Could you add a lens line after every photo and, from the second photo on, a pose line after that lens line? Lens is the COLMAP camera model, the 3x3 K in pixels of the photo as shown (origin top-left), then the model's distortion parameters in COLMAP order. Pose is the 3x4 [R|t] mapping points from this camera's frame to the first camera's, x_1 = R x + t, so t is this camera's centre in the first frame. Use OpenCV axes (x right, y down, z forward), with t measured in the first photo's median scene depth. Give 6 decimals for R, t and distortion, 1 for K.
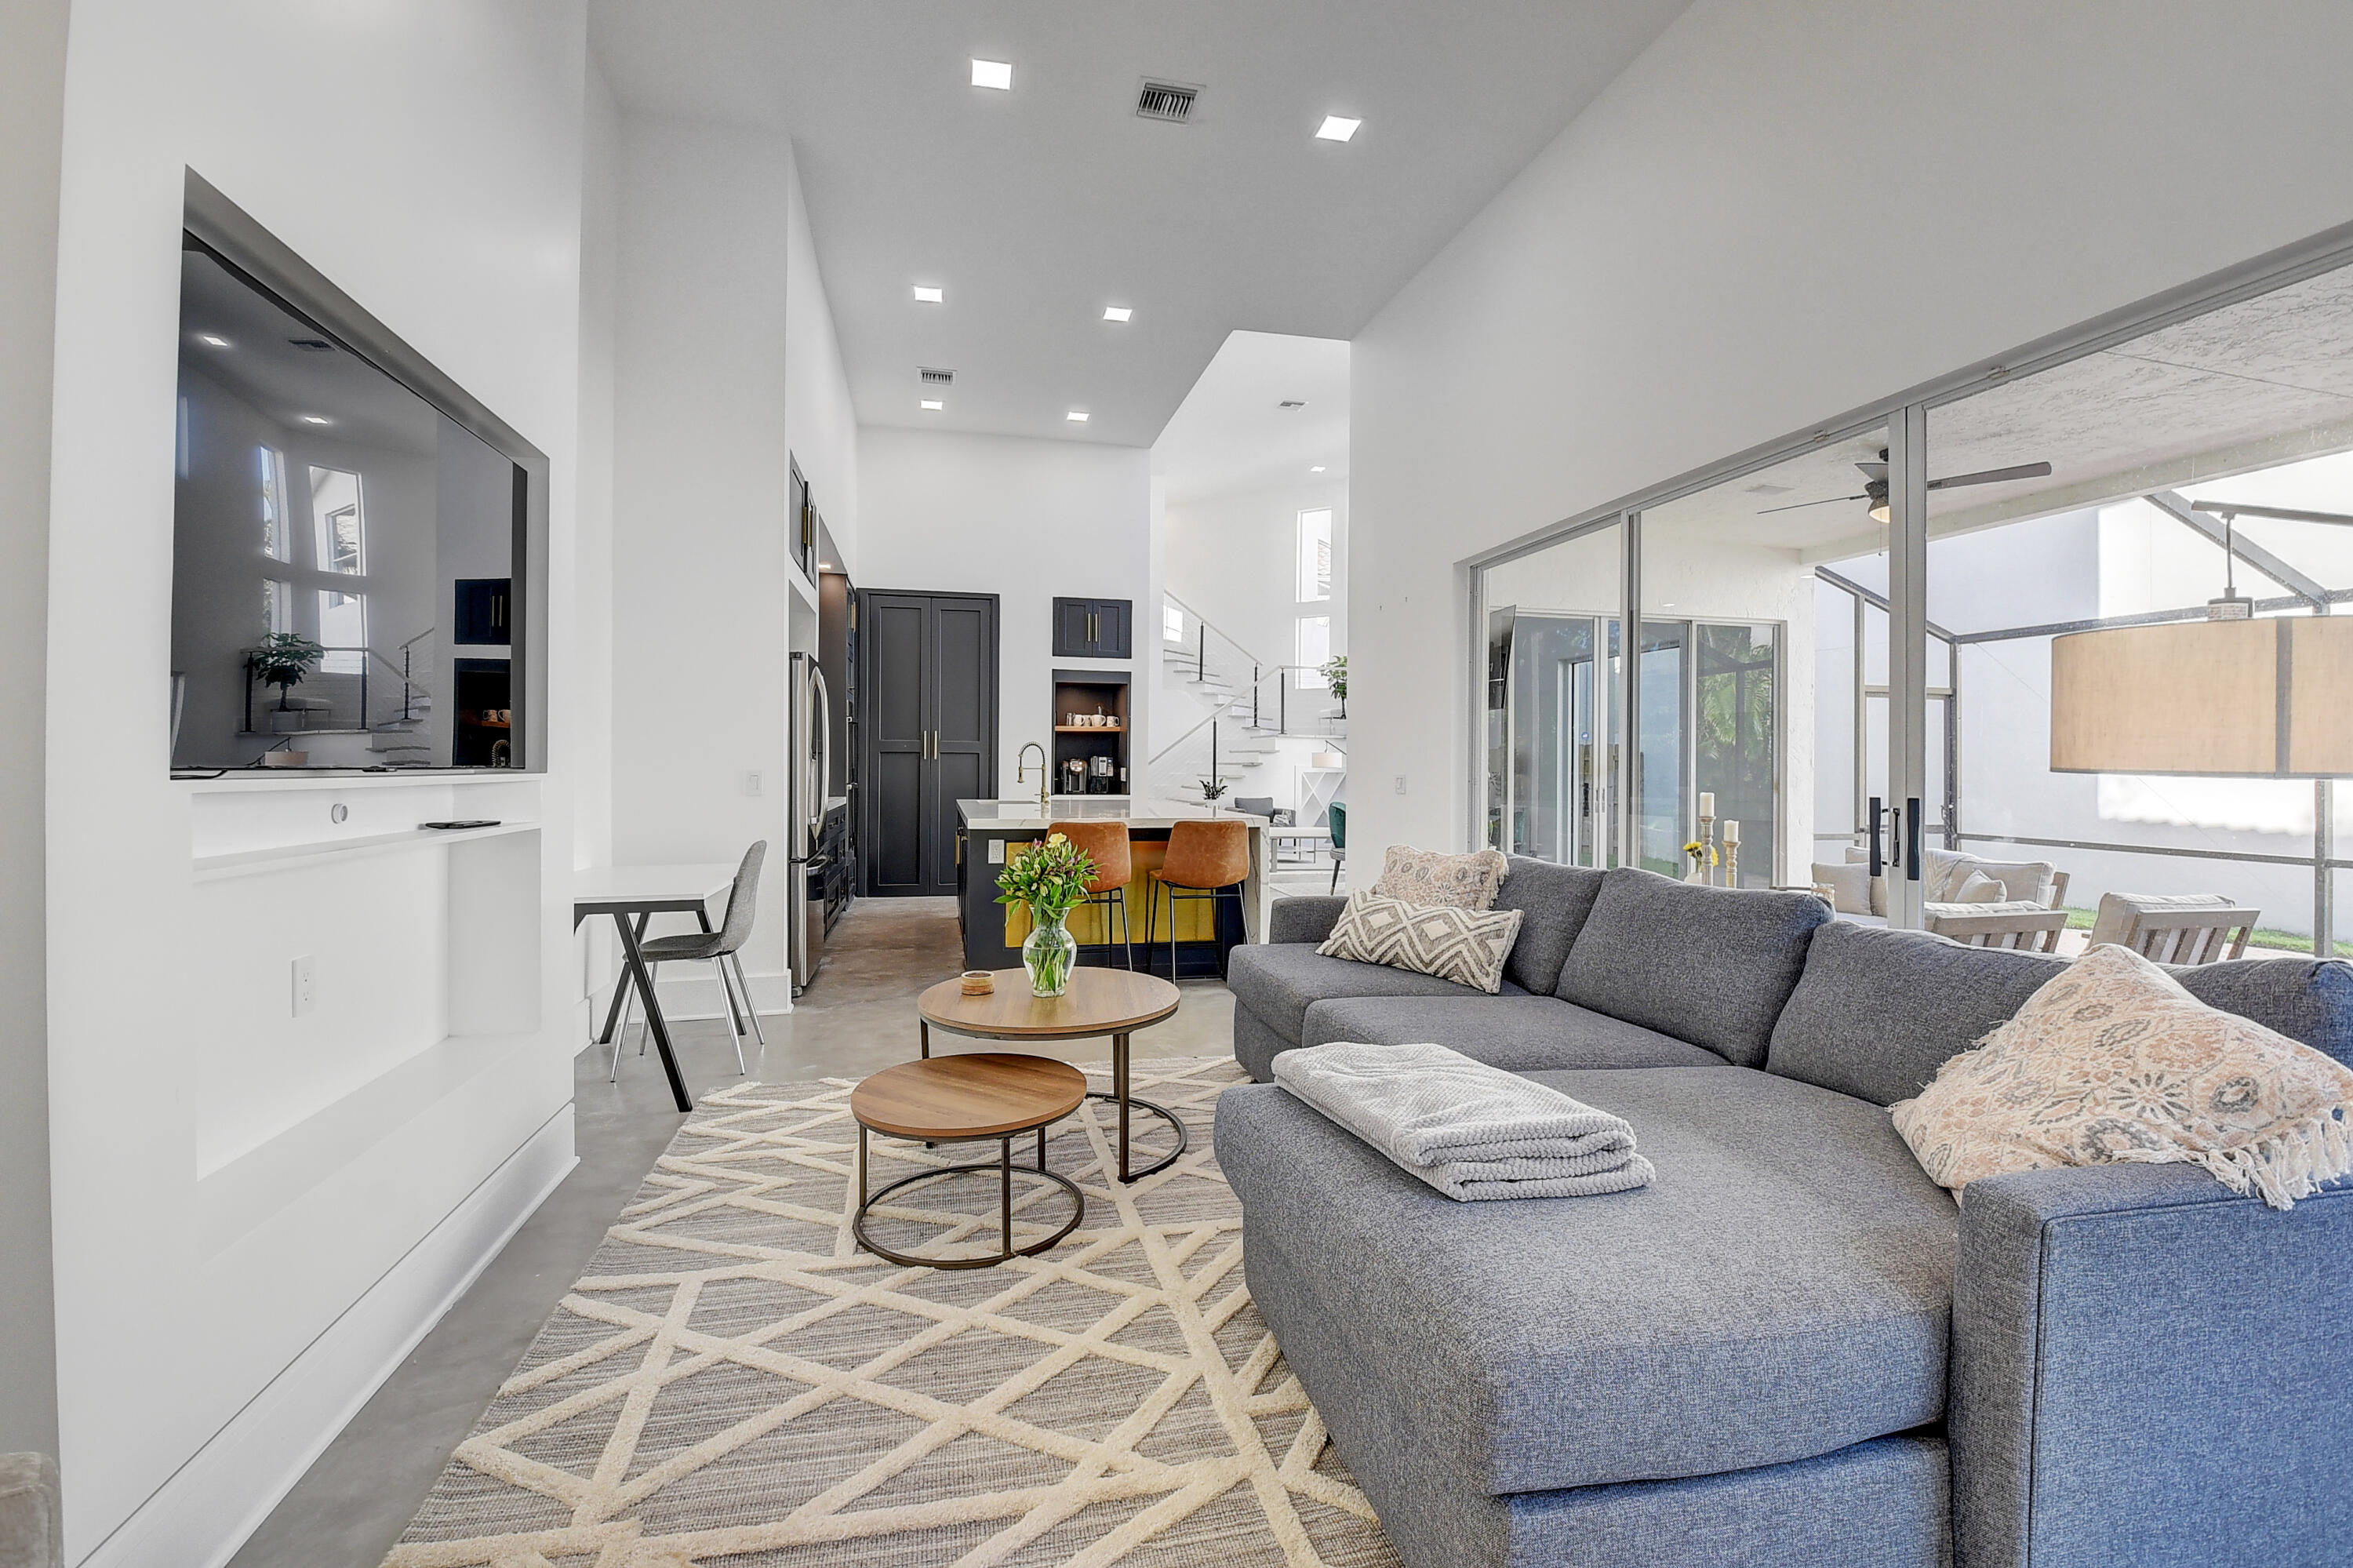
lens RADIAL K [[1037.7, 0, 1167.0], [0, 1037.7, 764.9], [0, 0, 1]] dist [0.014407, -0.027602]
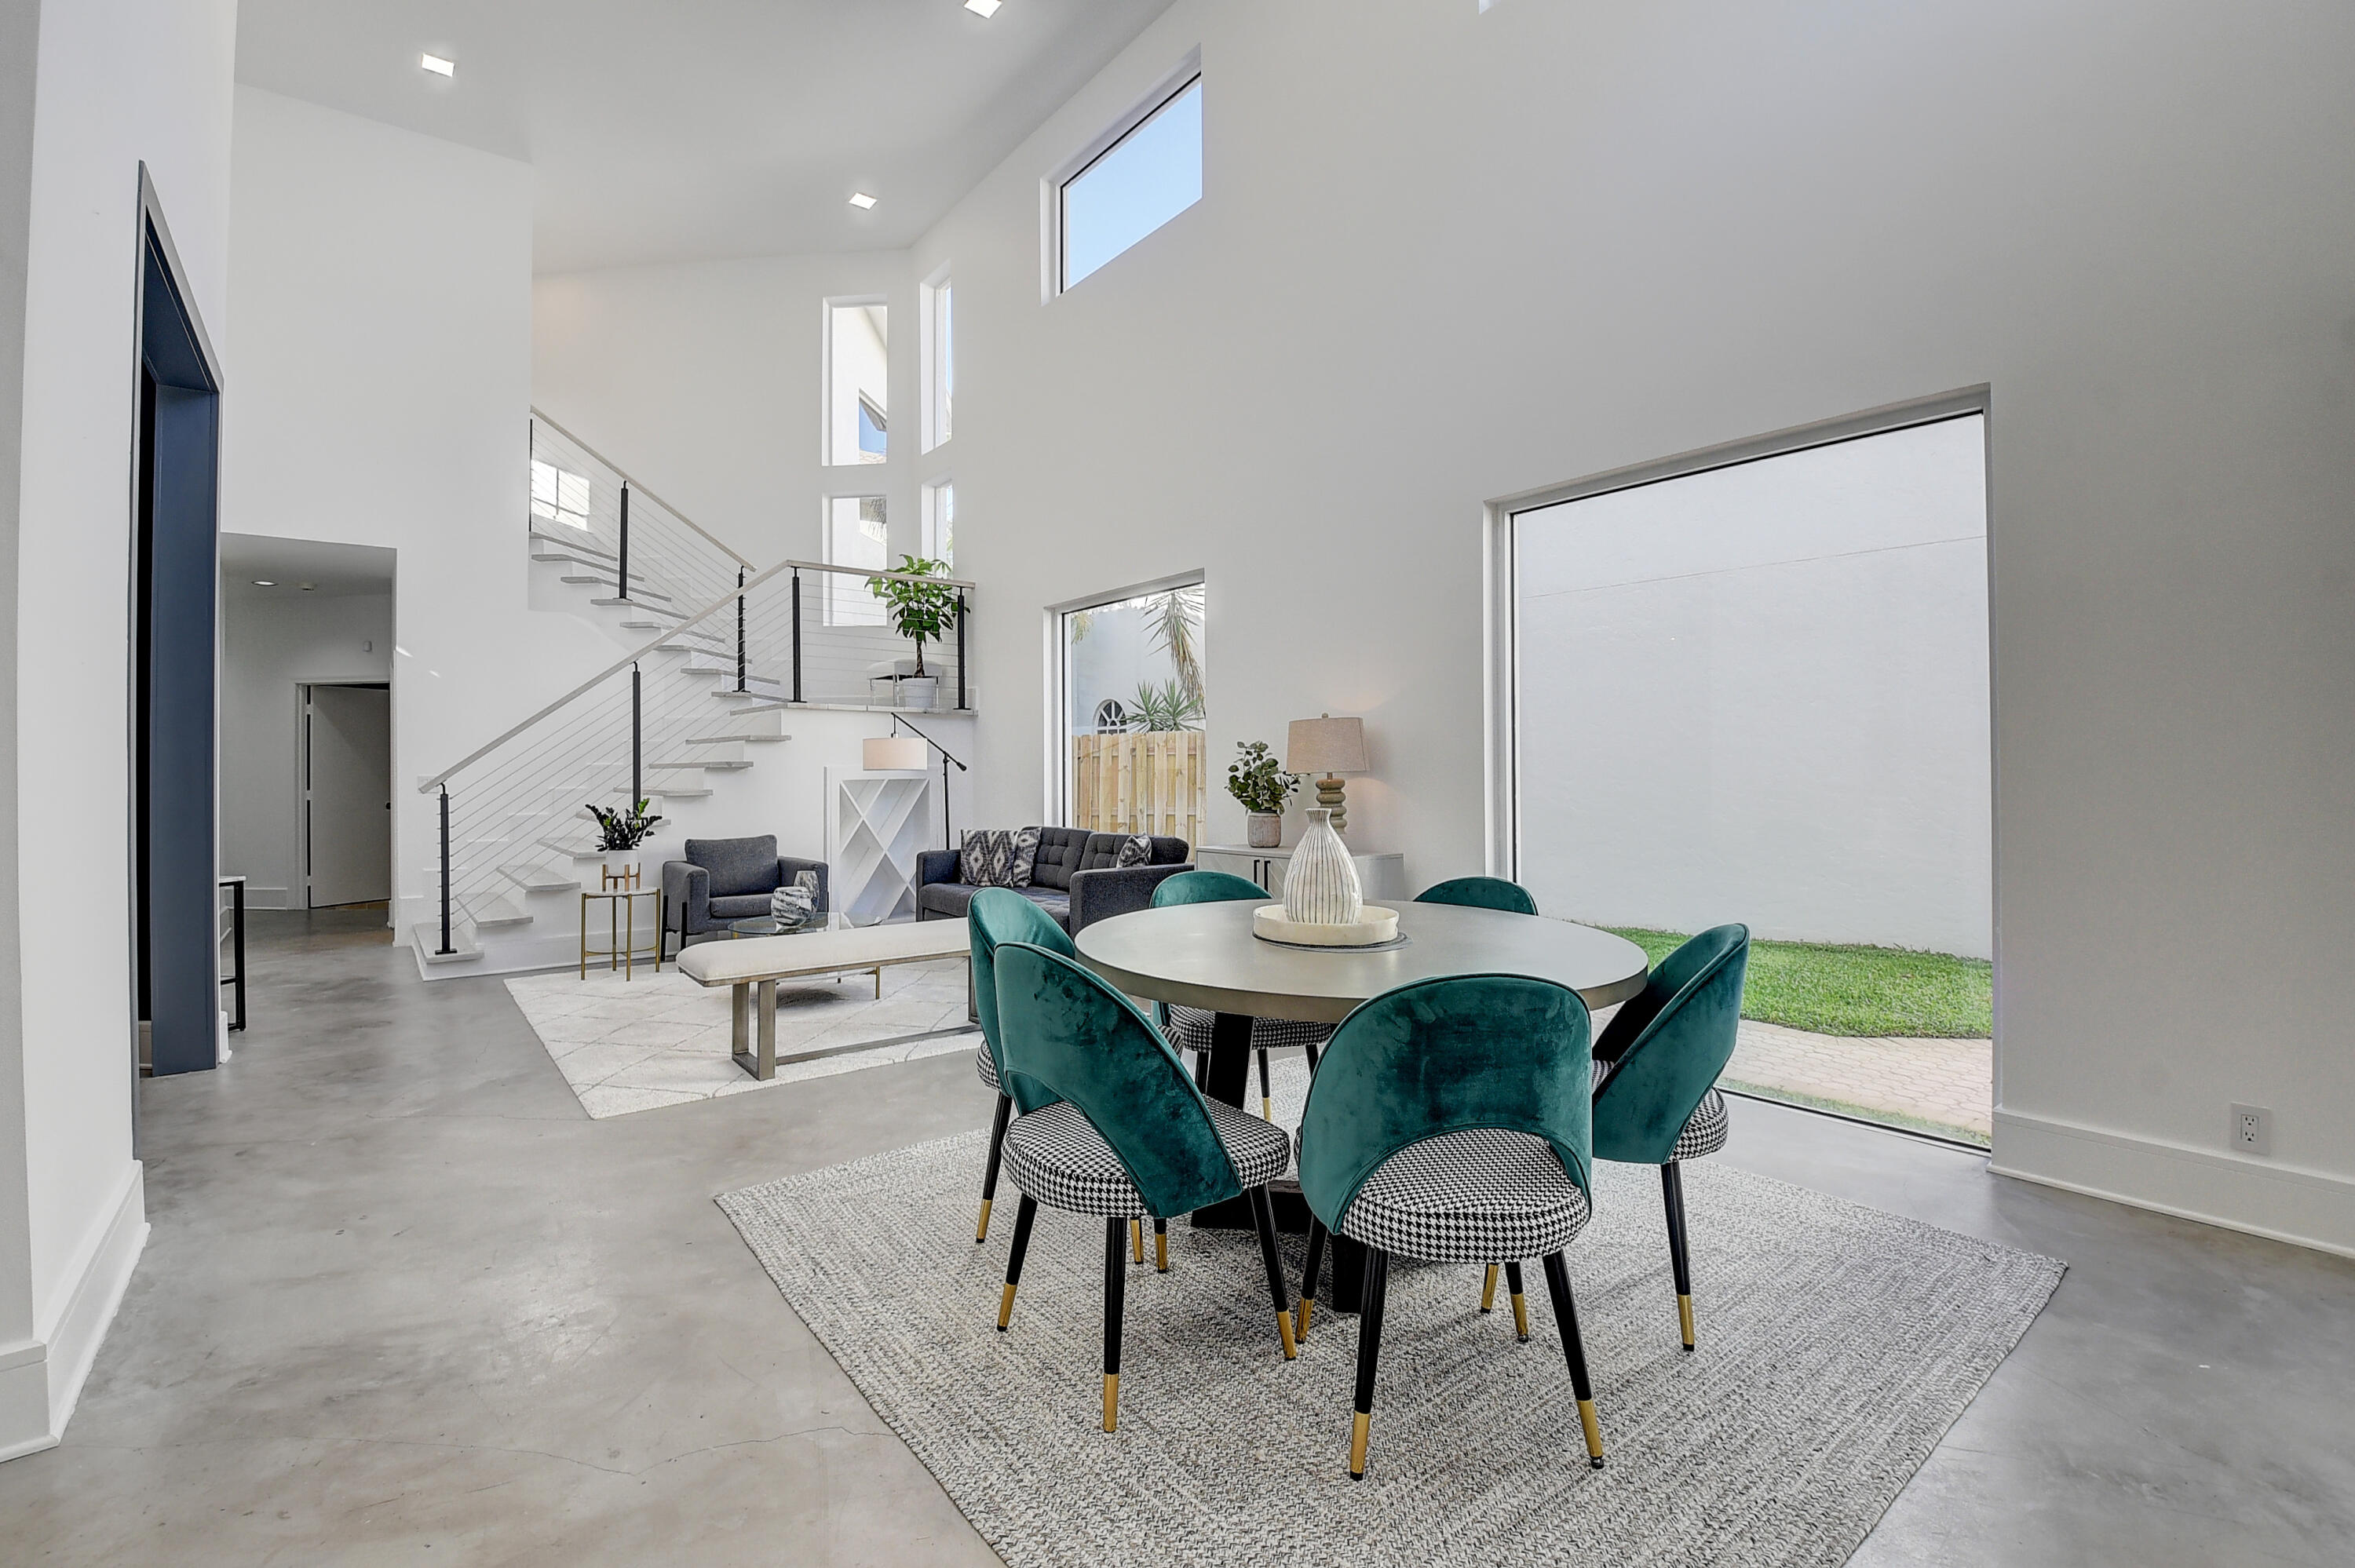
lens RADIAL K [[1053.1, 0, 1178.3], [0, 1053.1, 753.9], [0, 0, 1]] dist [0.000117, -0.016264]
pose [[0.903590, -0.013907, 0.428172, 0.090580], [0.020975, 0.999710, -0.011795, 0.005445], [-0.427884, 0.019639, 0.903620, 0.710618]]
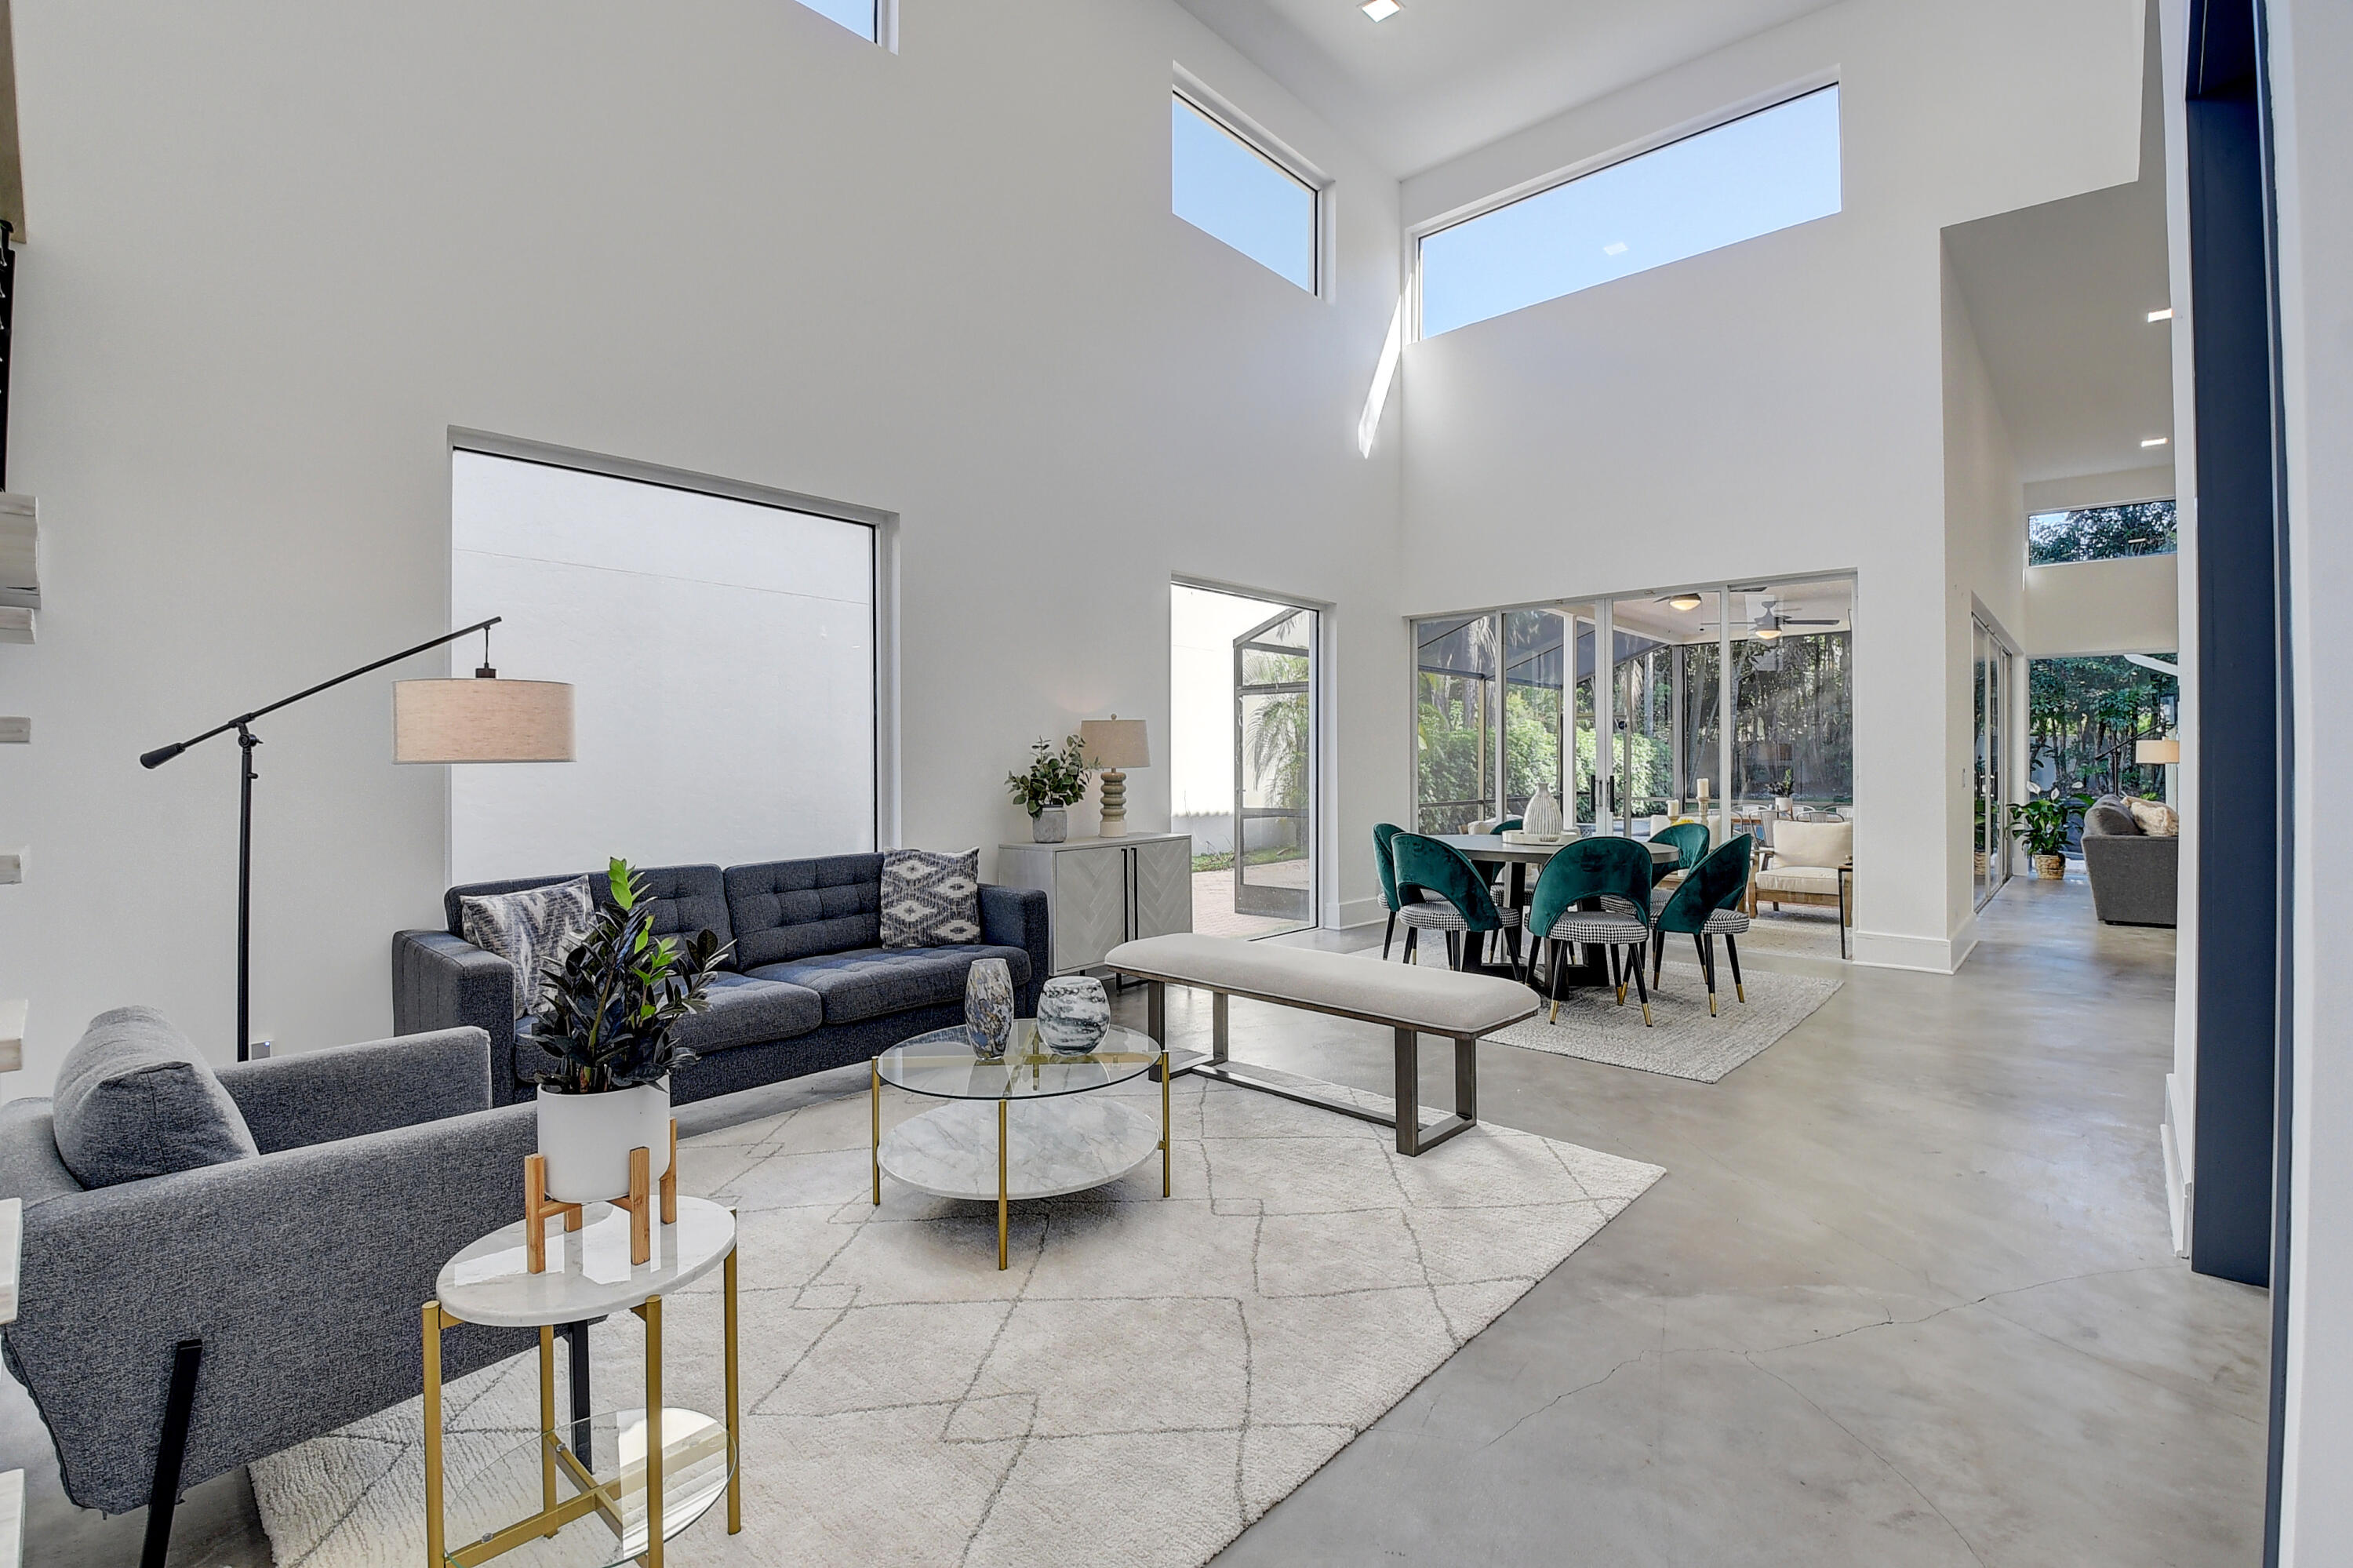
lens RADIAL K [[1037.7, 0, 1167.0], [0, 1037.7, 764.9], [0, 0, 1]] dist [0.014407, -0.027602]
pose [[-0.564699, -0.015012, 0.825160, -0.102362], [-0.003130, 0.999866, 0.016049, -0.000284], [-0.825291, 0.006480, -0.564671, 1.409333]]
